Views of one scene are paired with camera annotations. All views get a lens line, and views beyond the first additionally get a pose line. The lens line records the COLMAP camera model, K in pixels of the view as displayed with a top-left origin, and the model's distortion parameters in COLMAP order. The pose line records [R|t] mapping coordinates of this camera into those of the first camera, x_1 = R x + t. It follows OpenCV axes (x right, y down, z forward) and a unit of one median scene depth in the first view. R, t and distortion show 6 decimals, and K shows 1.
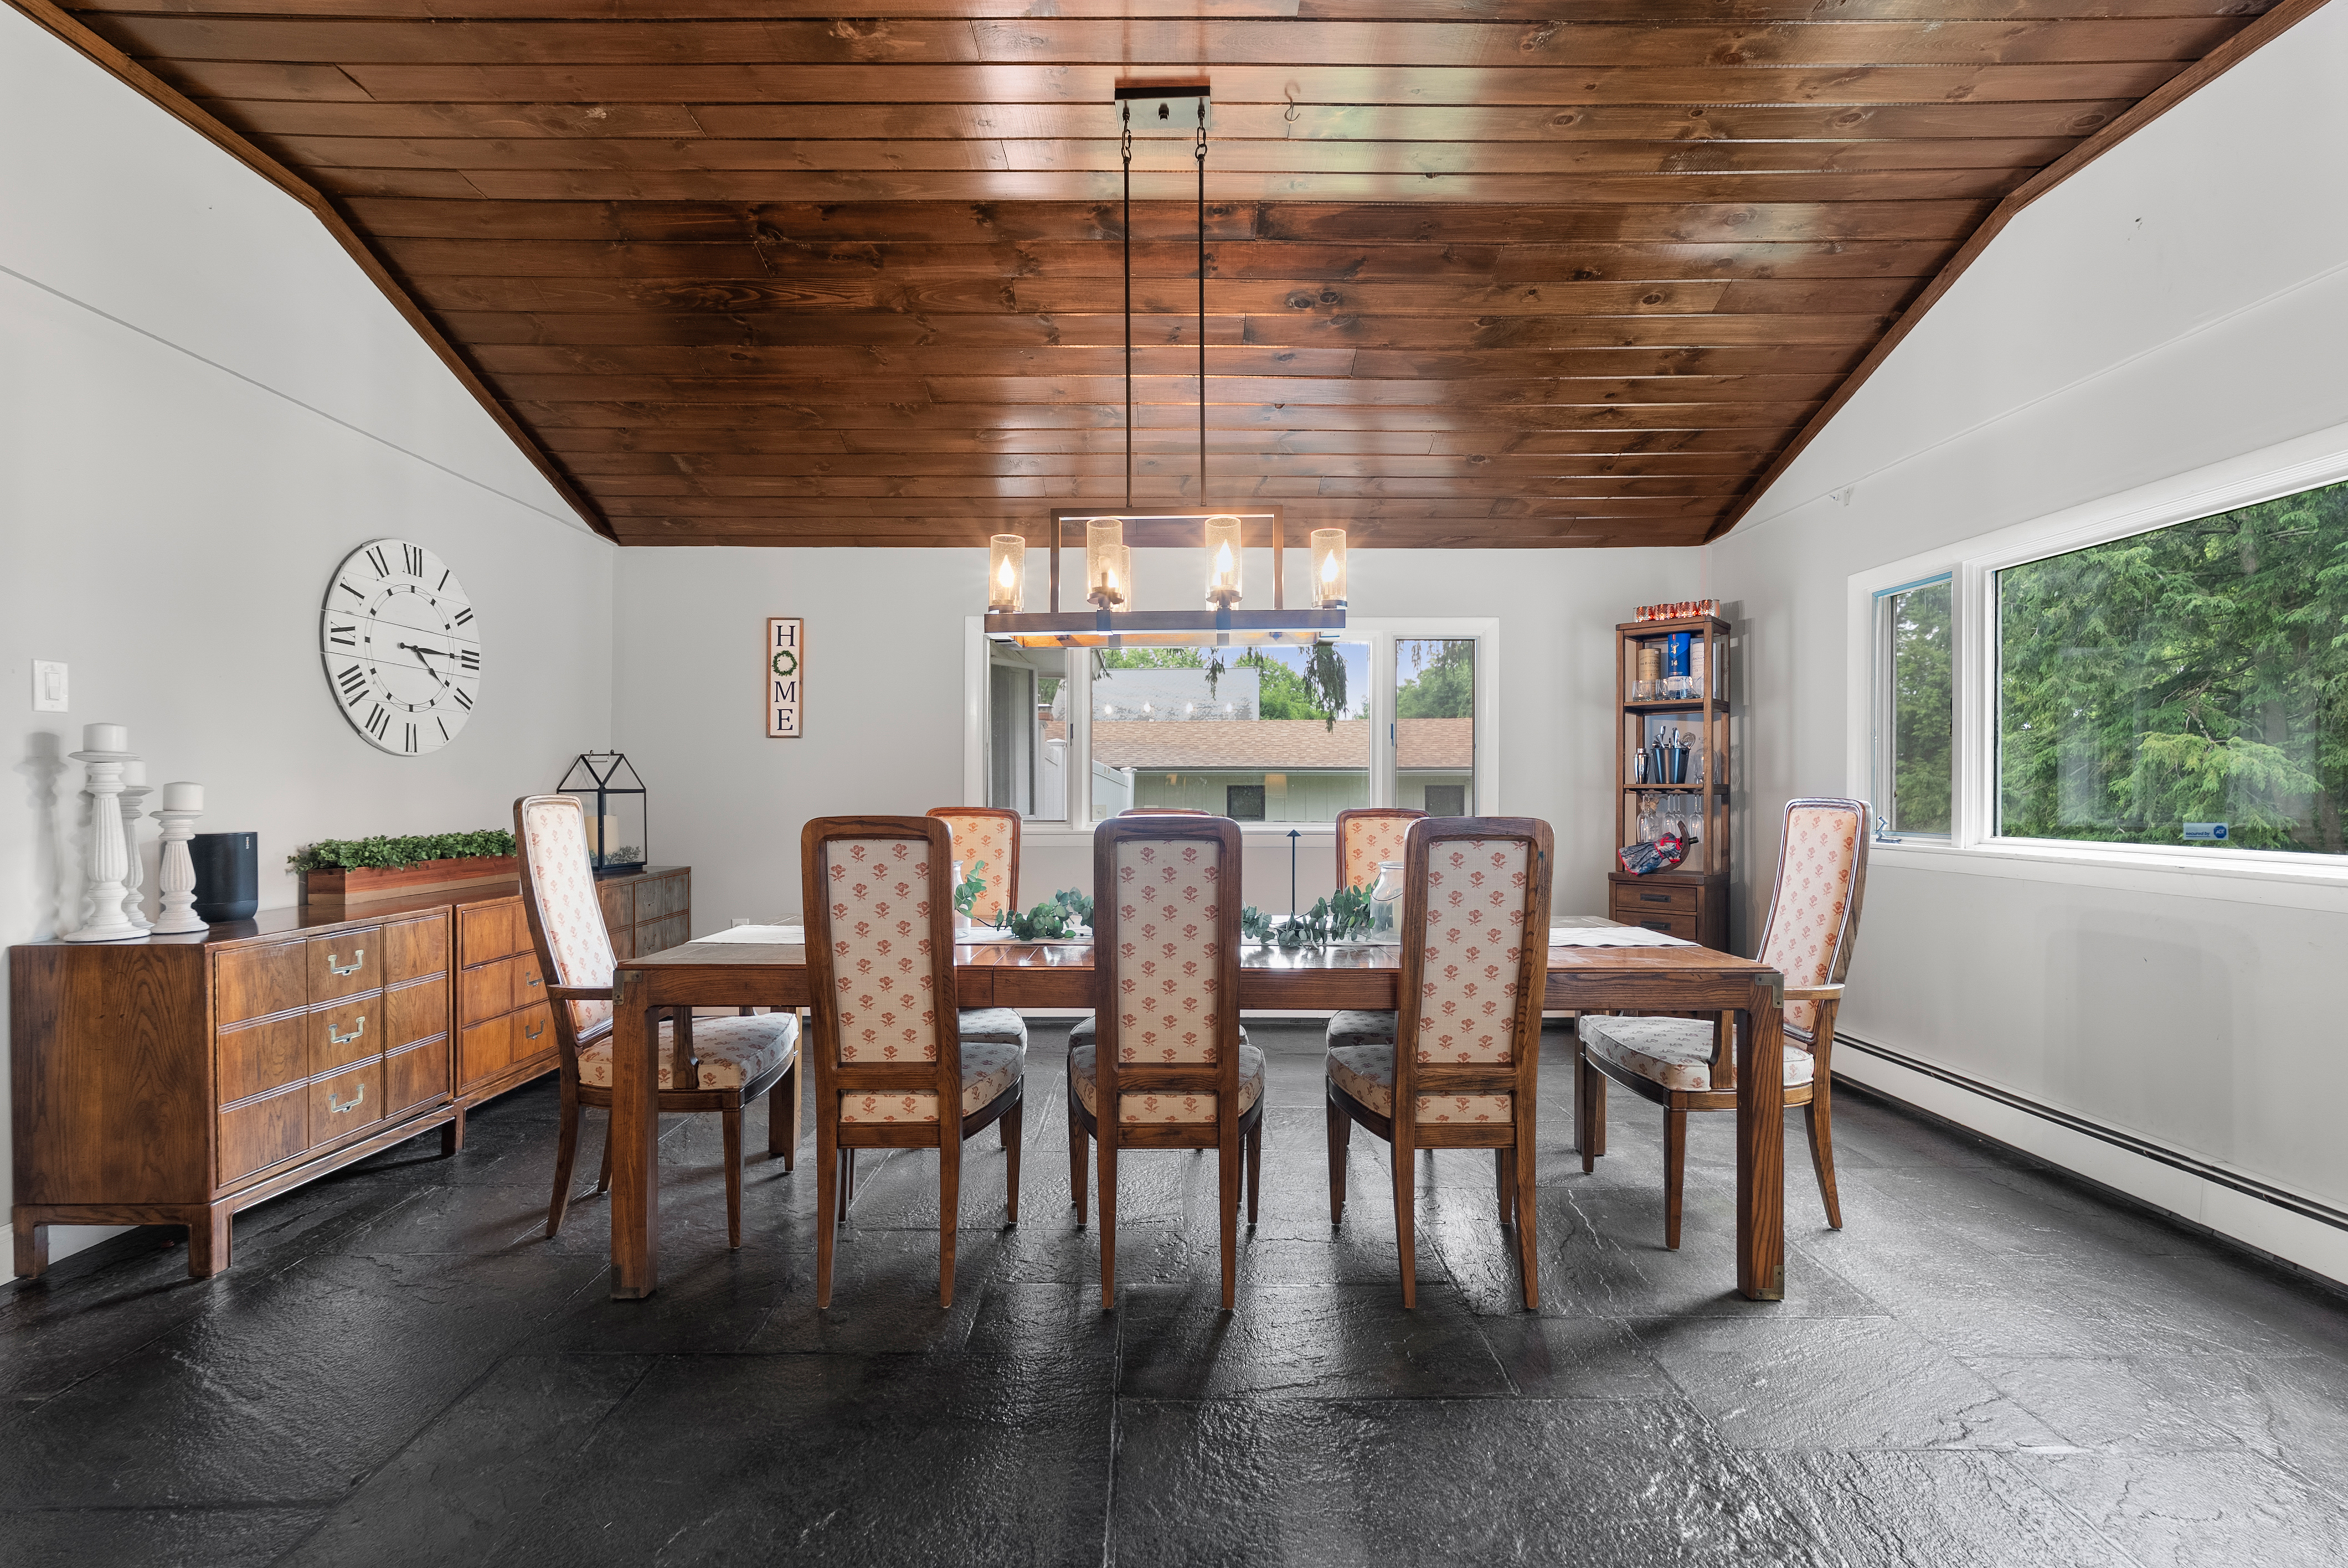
lens RADIAL K [[1072.5, 0, 1166.4], [0, 1072.5, 784.1], [0, 0, 1]] dist [0.000780, -0.000926]
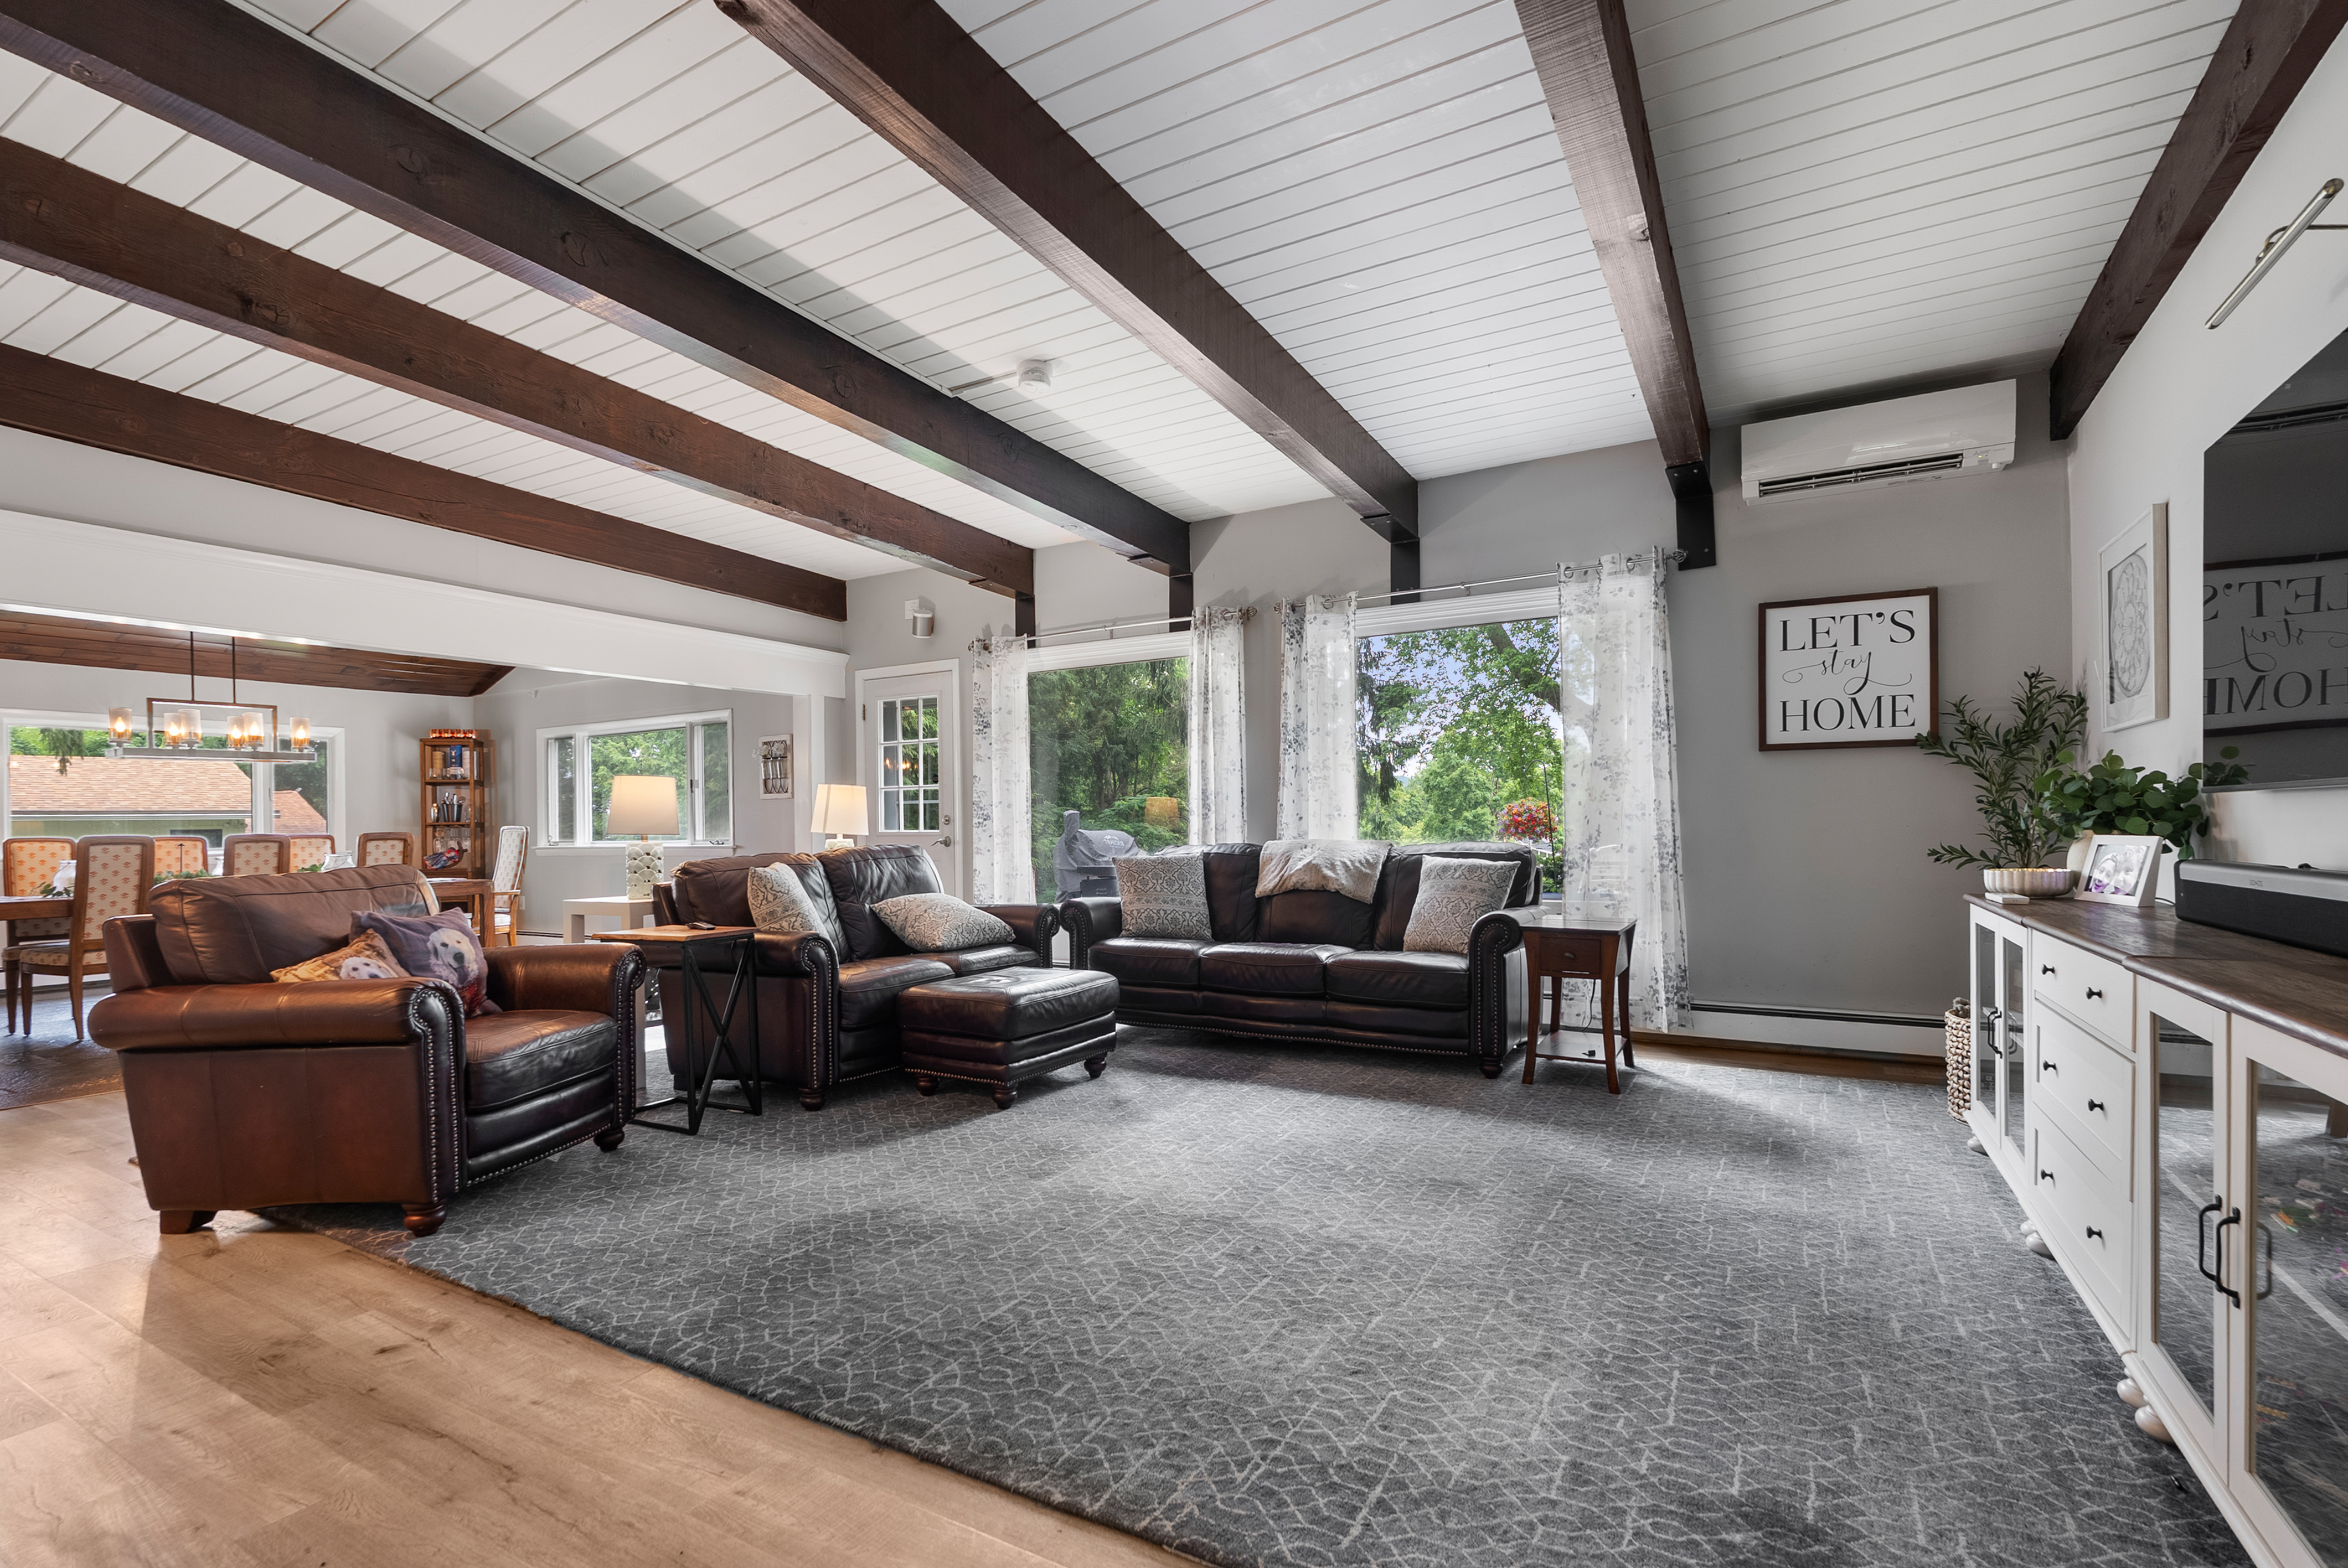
lens RADIAL K [[1072.4, 0, 1159.0], [0, 1072.4, 830.8], [0, 0, 1]] dist [0.000780, -0.000926]
pose [[0.516643, -0.013729, 0.856091, -0.528555], [0.010036, 0.999900, 0.009979, 0.008352], [-0.856142, 0.003436, 0.516729, -1.092505]]
